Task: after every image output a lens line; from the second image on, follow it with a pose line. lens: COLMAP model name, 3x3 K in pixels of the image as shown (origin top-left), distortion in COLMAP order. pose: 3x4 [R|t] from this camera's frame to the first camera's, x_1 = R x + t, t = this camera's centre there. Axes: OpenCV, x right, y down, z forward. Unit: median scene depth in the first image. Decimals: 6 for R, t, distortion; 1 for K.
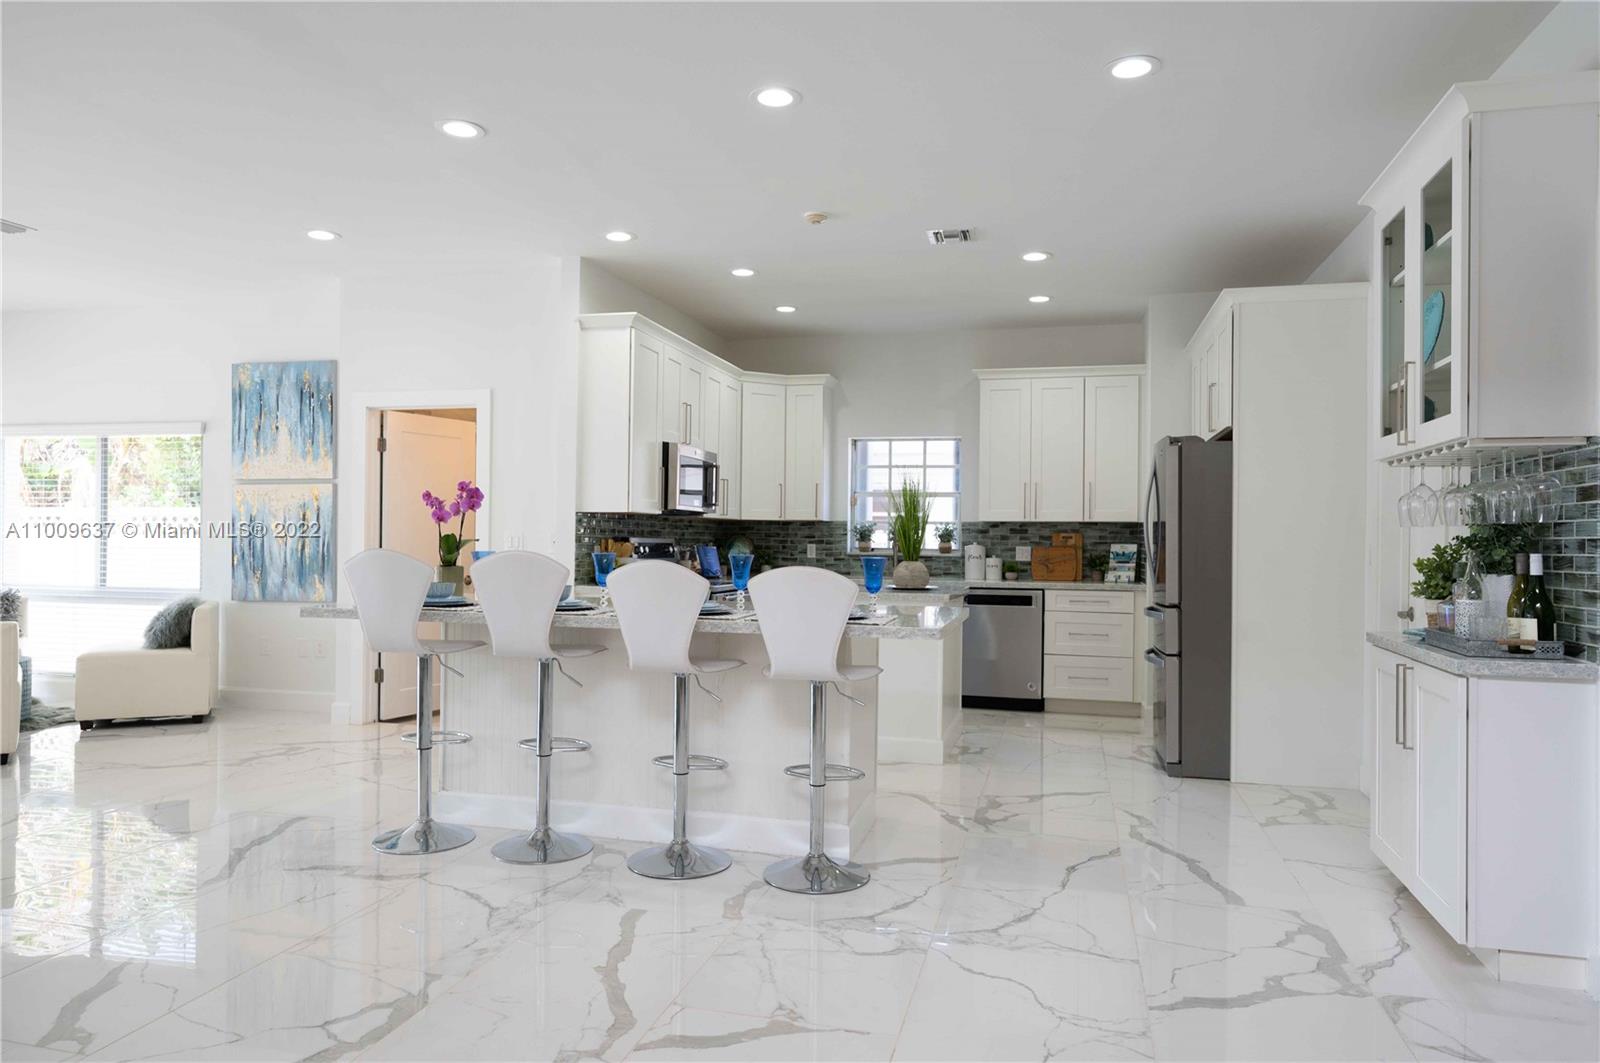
lens RADIAL K [[1023.0, 0, 797.5], [0, 1023.0, 536.0], [0, 0, 1]] dist [0.000349, -0.003023]
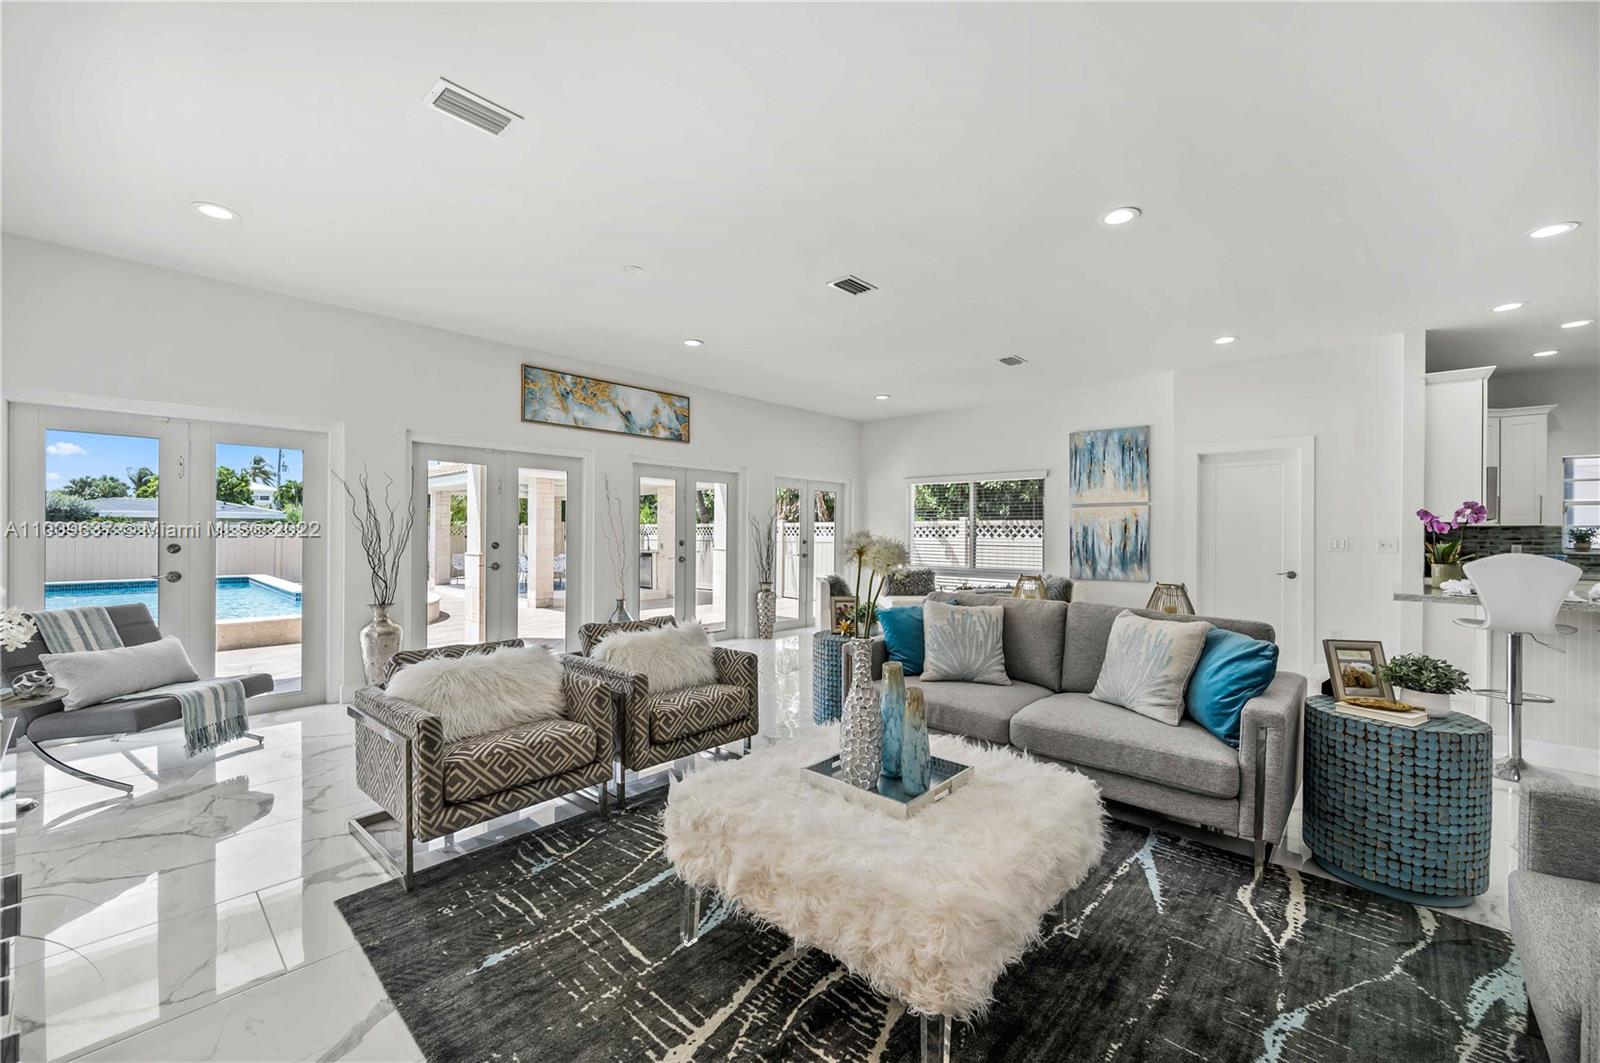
lens RADIAL K [[635.5, 0, 801.2], [0, 635.5, 533.5], [0, 0, 1]] dist [-0.002542, -0.000450]
pose [[0.882307, -0.003957, -0.470658, -0.460354], [0.003674, 0.999992, -0.001519, -0.009045], [0.470660, -0.000389, 0.882314, -0.092692]]
